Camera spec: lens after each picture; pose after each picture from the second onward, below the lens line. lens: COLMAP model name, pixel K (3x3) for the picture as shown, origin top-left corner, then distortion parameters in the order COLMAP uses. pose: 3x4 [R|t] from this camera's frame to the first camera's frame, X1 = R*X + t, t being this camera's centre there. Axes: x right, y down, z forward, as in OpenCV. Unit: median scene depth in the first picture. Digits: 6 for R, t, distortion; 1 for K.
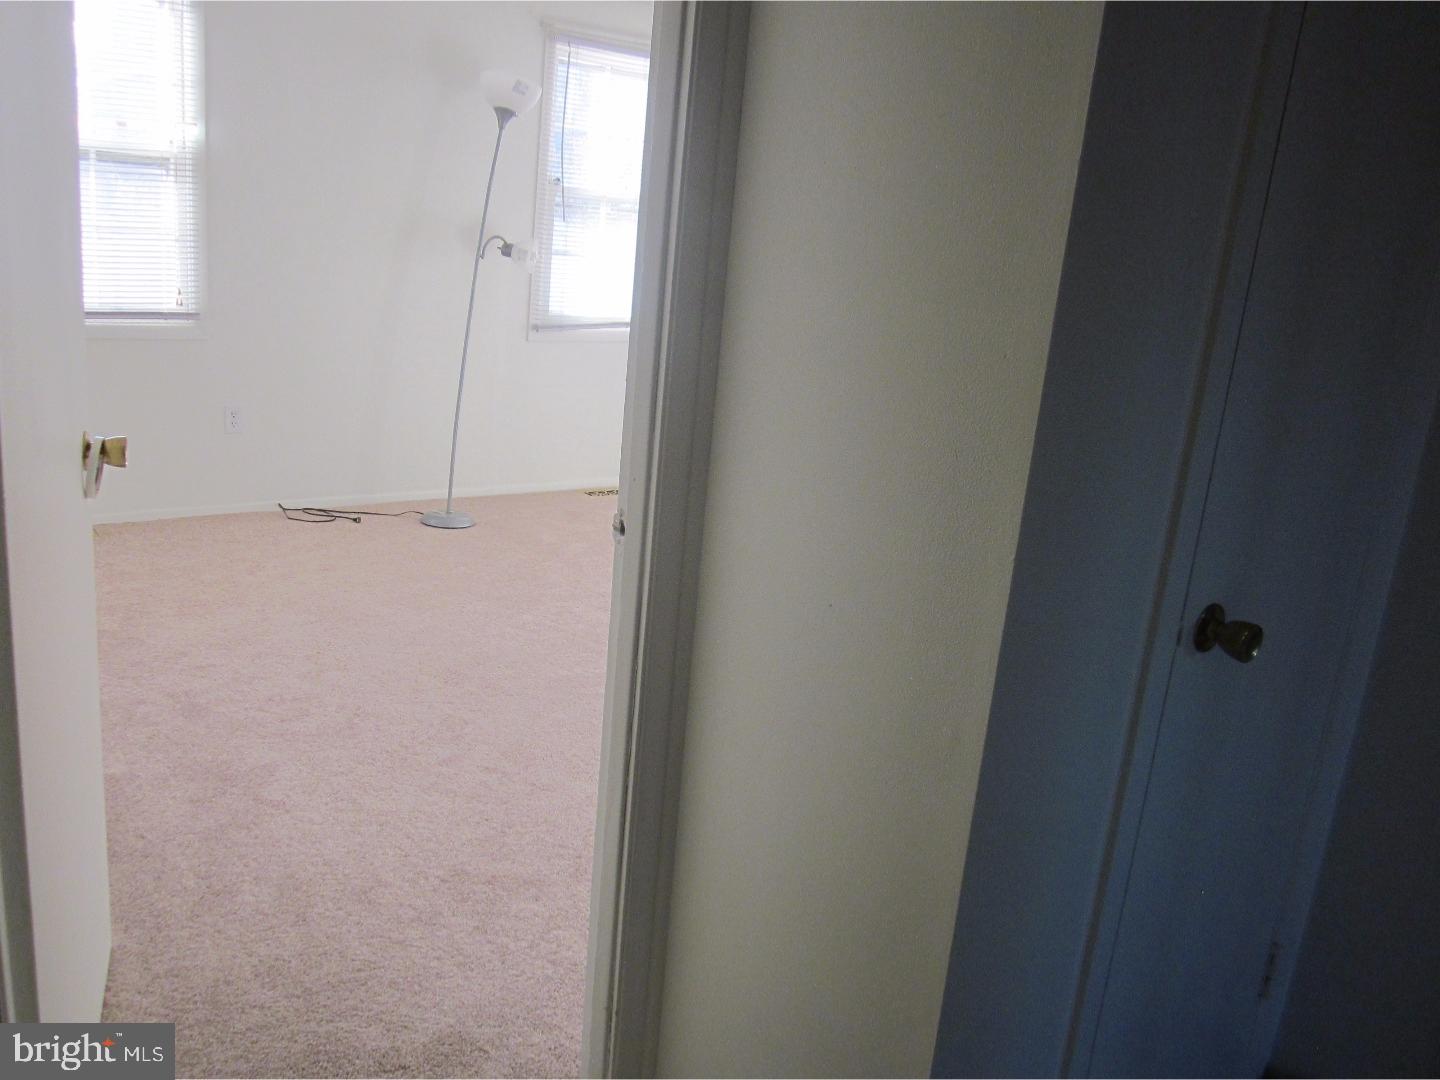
lens RADIAL K [[1223.7, 0, 724.0], [0, 1223.7, 539.0], [0, 0, 1]] dist [-0.047445, 0.024077]
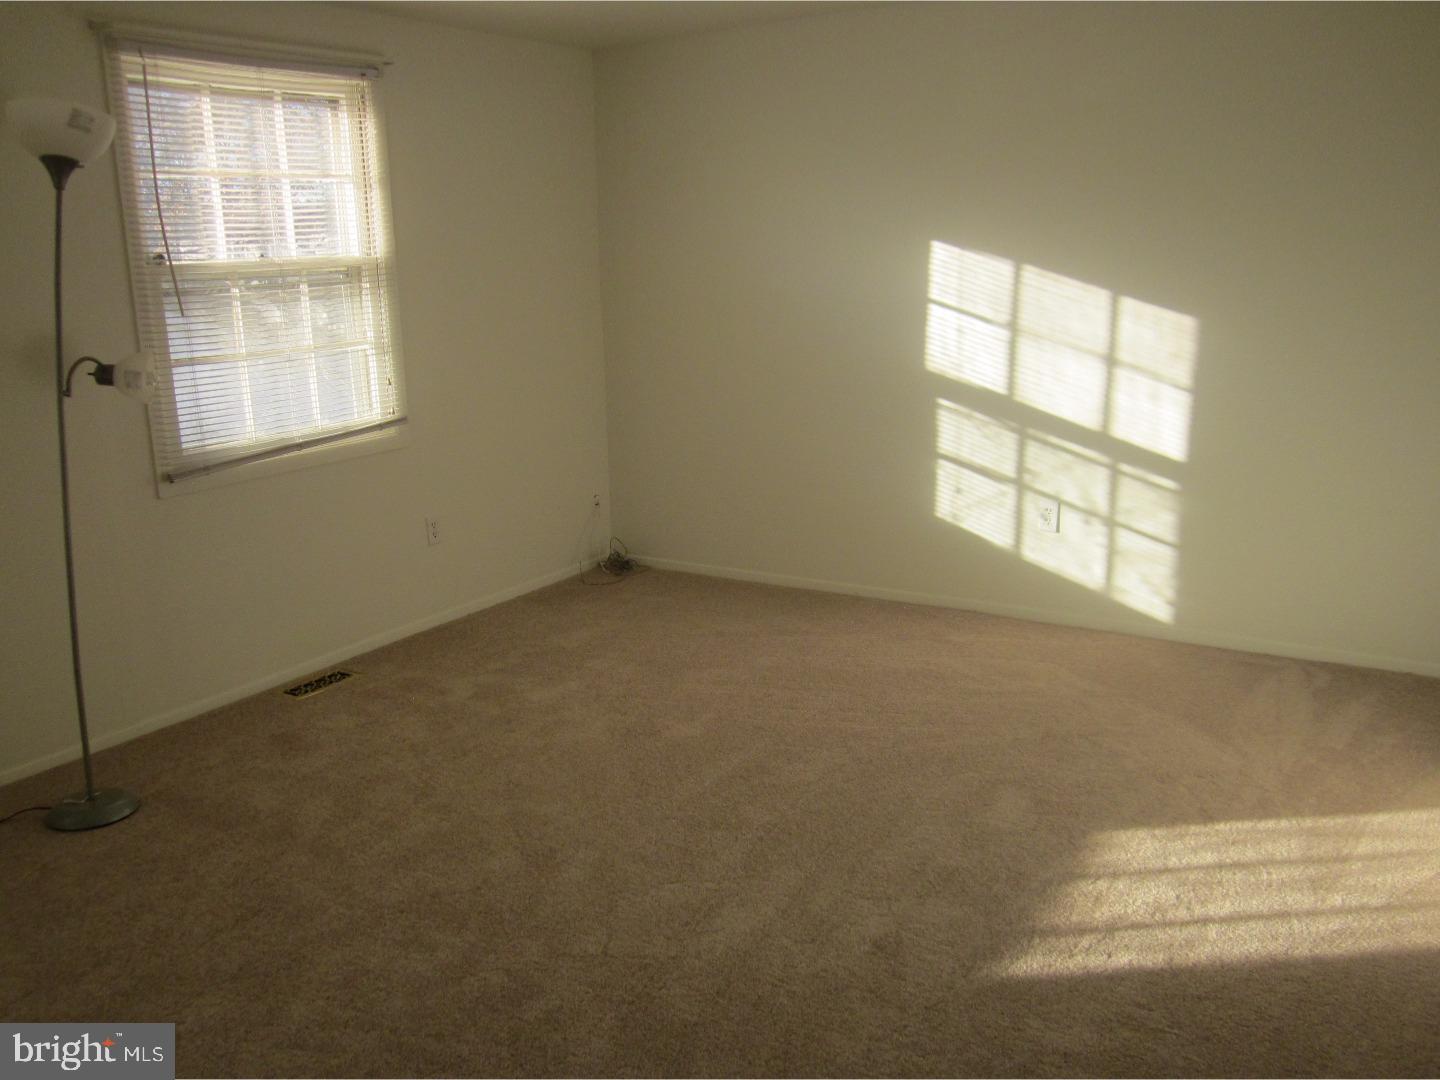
lens RADIAL K [[1223.7, 0, 715.0], [0, 1223.7, 539.9], [0, 0, 1]] dist [-0.047445, 0.024077]
pose [[0.938668, -0.194936, 0.284434, -0.072035], [0.200170, 0.979701, 0.010848, -0.091443], [-0.280775, 0.046752, 0.958634, 0.291891]]
